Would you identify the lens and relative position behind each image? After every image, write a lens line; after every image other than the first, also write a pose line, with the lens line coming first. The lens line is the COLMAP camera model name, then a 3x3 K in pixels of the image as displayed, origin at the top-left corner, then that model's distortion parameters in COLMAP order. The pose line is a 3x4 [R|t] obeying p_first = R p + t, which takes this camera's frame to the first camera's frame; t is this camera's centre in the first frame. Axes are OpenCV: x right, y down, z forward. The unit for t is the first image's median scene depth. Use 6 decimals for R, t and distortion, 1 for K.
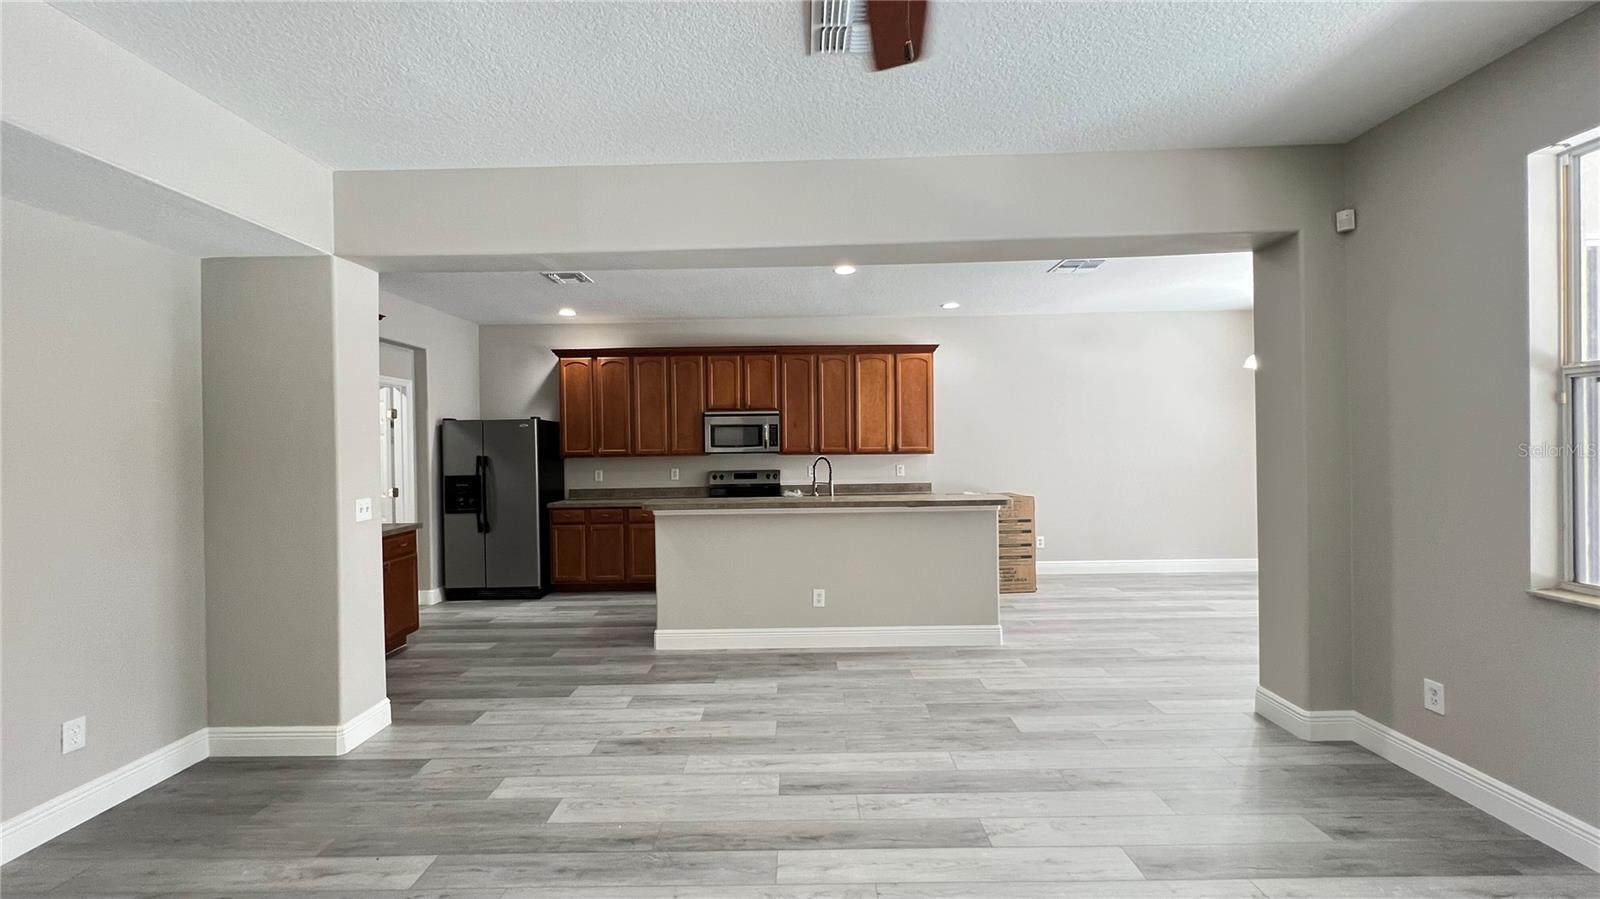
lens RADIAL K [[639.8, 0, 794.0], [0, 639.8, 448.2], [0, 0, 1]] dist [0.000231, 0.000717]
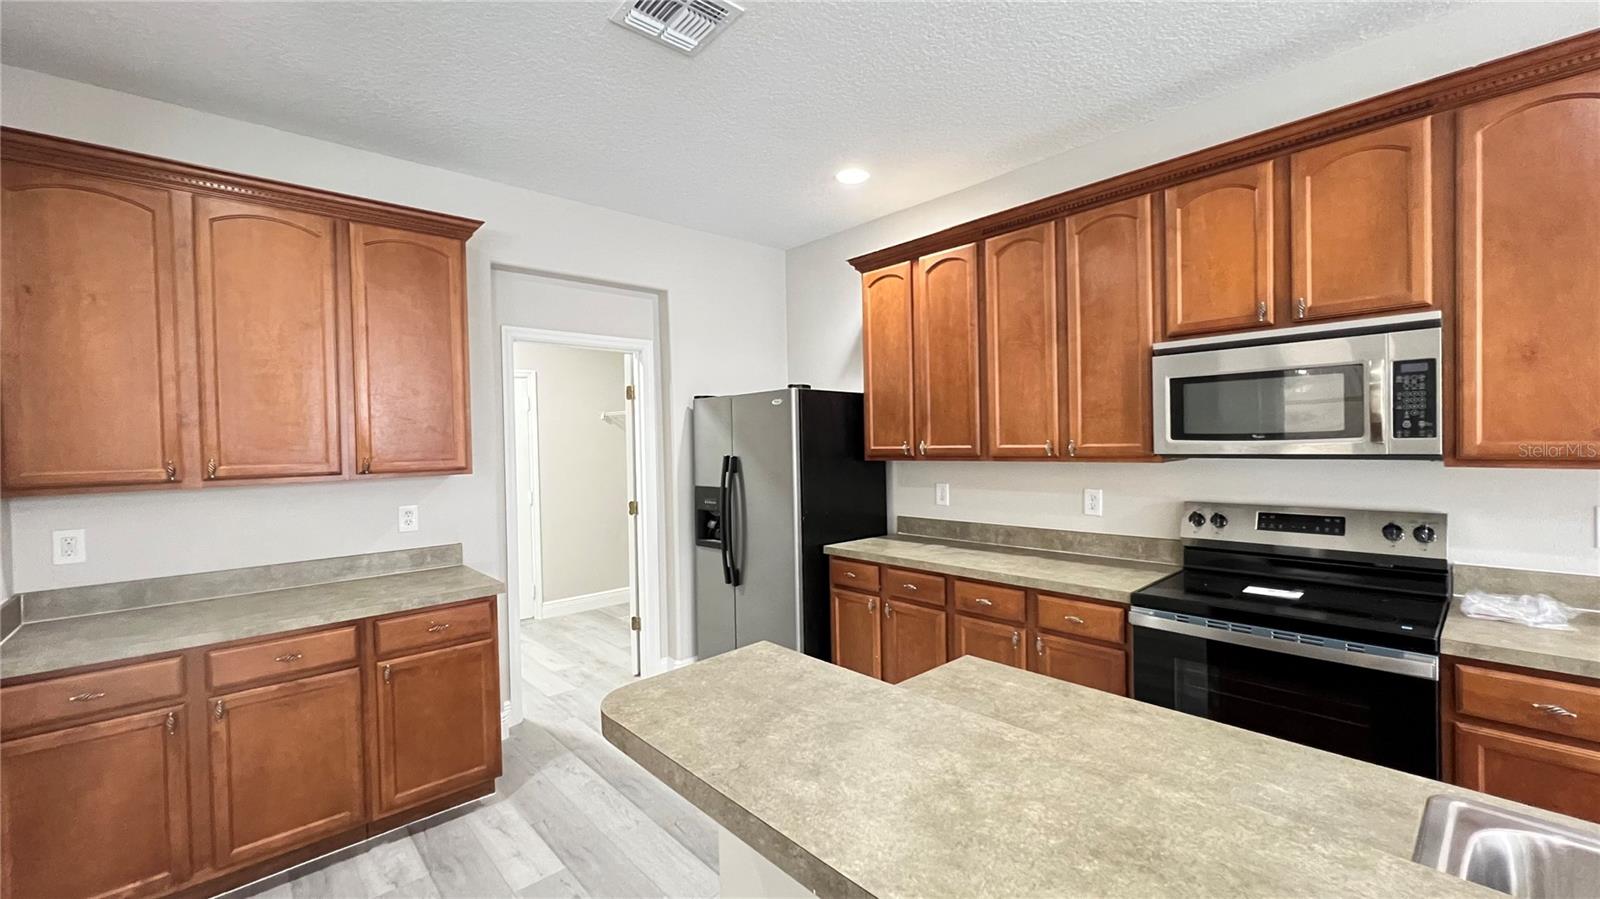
lens RADIAL K [[639.8, 0, 794.0], [0, 639.8, 448.2], [0, 0, 1]] dist [0.000231, 0.000717]
pose [[0.679614, 0.008828, -0.733517, -0.014074], [0.008416, 0.999768, 0.019830, -0.008136], [0.733522, -0.019650, 0.679382, 0.835659]]
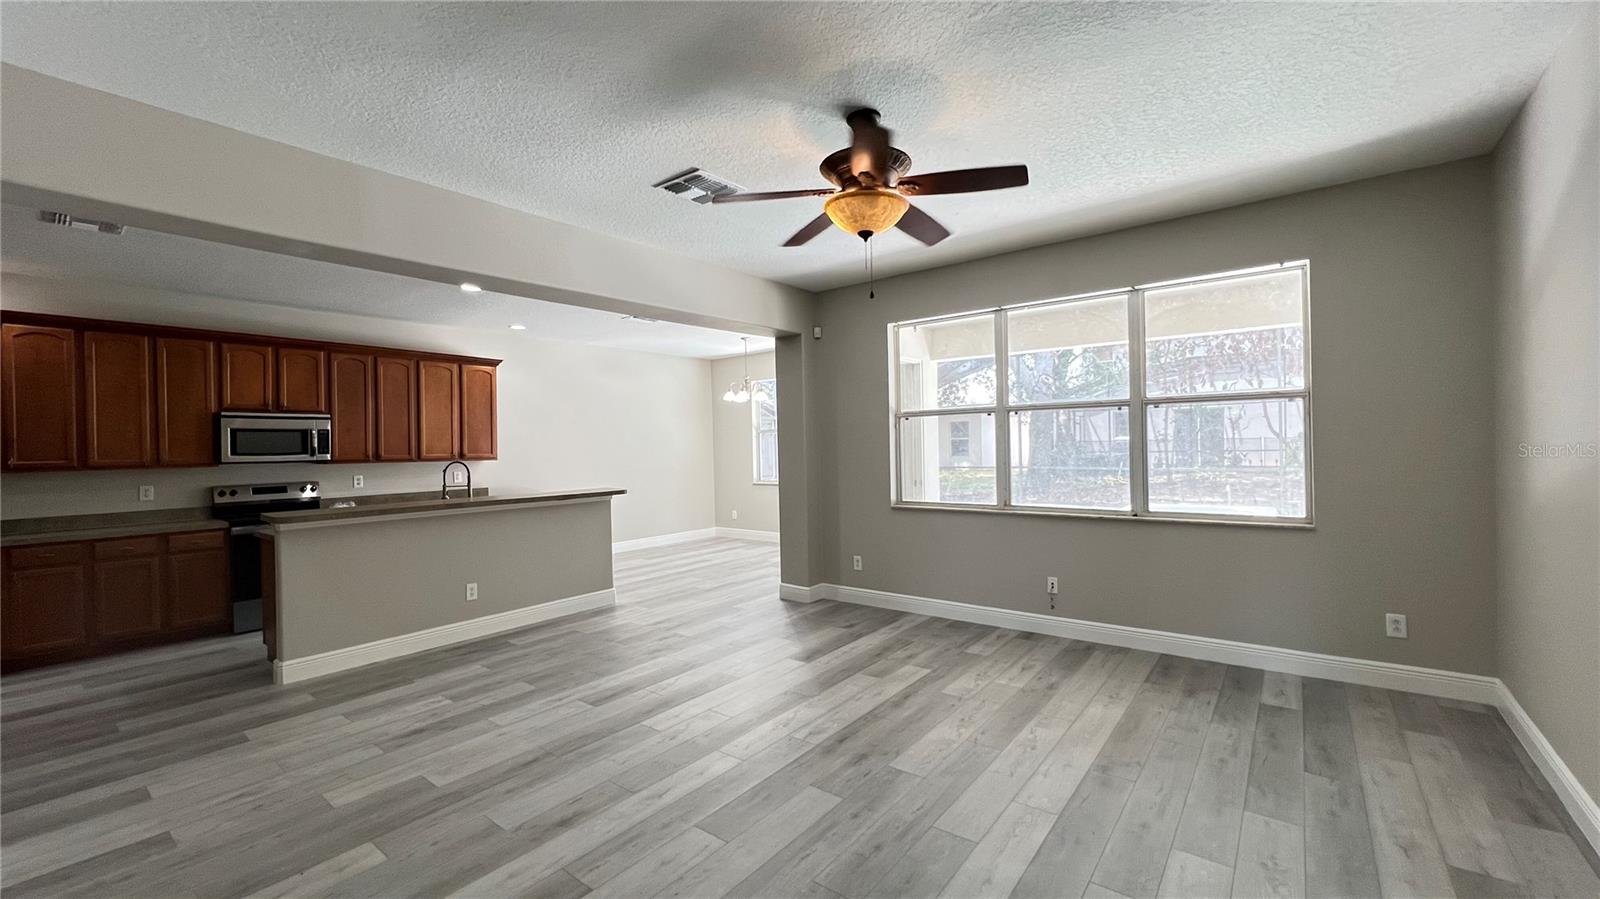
lens RADIAL K [[639.8, 0, 794.0], [0, 639.8, 448.2], [0, 0, 1]] dist [0.000231, 0.000717]
pose [[0.613480, 0.000446, 0.789710, -0.464596], [0.016012, 0.999787, -0.013004, 0.015405], [-0.789548, 0.020622, 0.613342, -0.087146]]
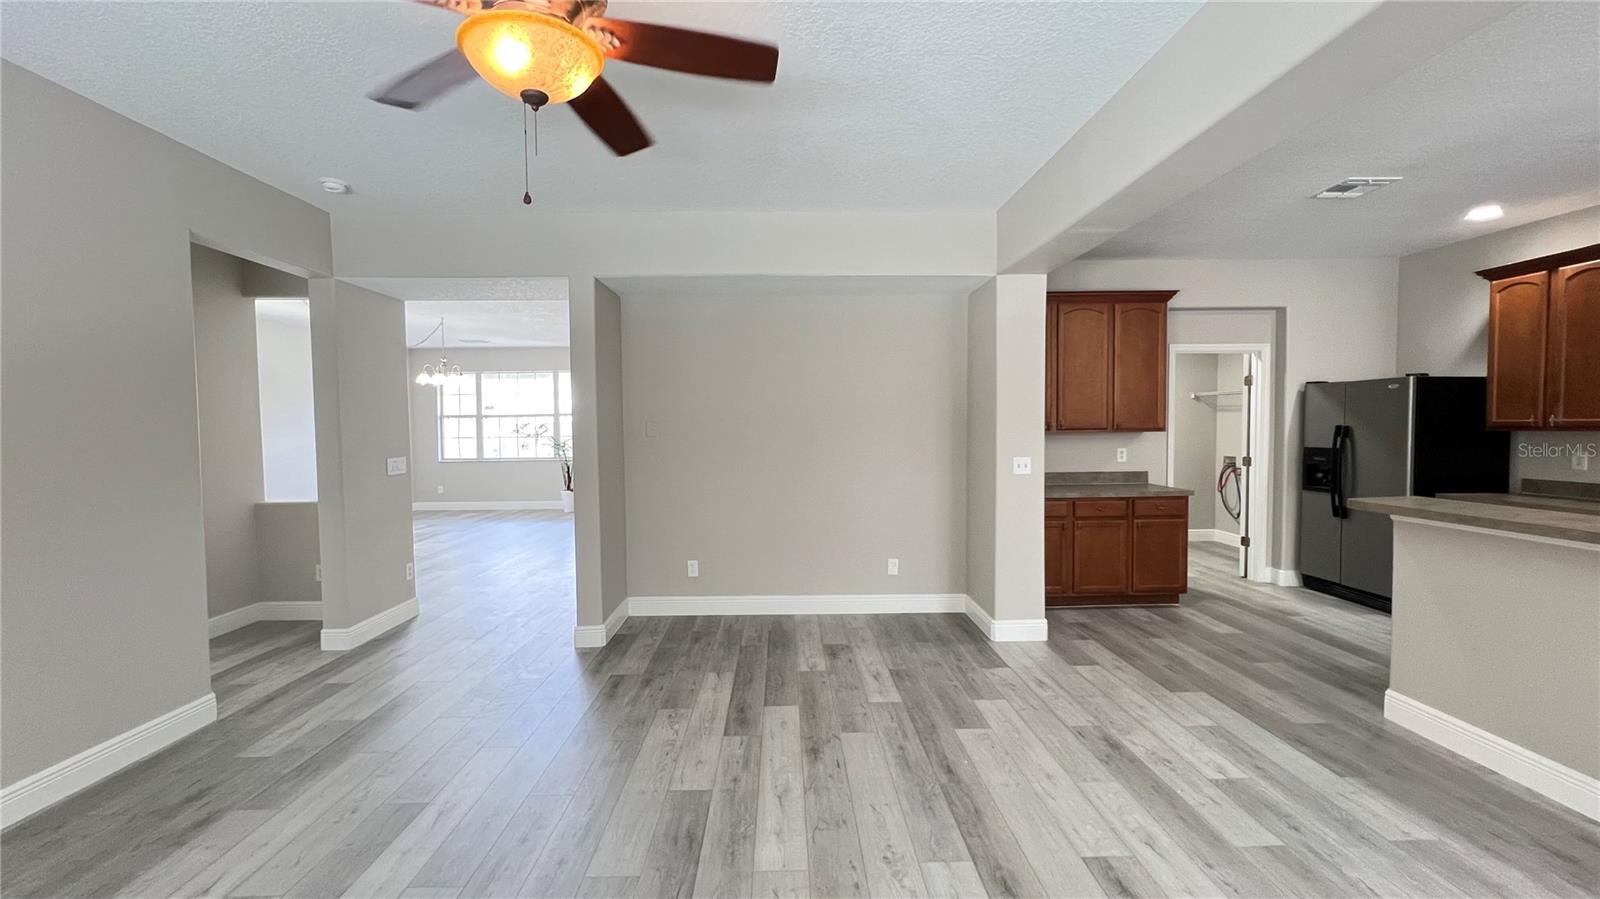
lens RADIAL K [[639.8, 0, 794.0], [0, 639.8, 448.2], [0, 0, 1]] dist [0.000231, 0.000717]
pose [[0.029082, 0.053077, -0.998167, 0.416288], [0.004382, 0.998573, 0.053226, -0.006985], [0.999567, -0.005922, 0.028808, 0.350339]]
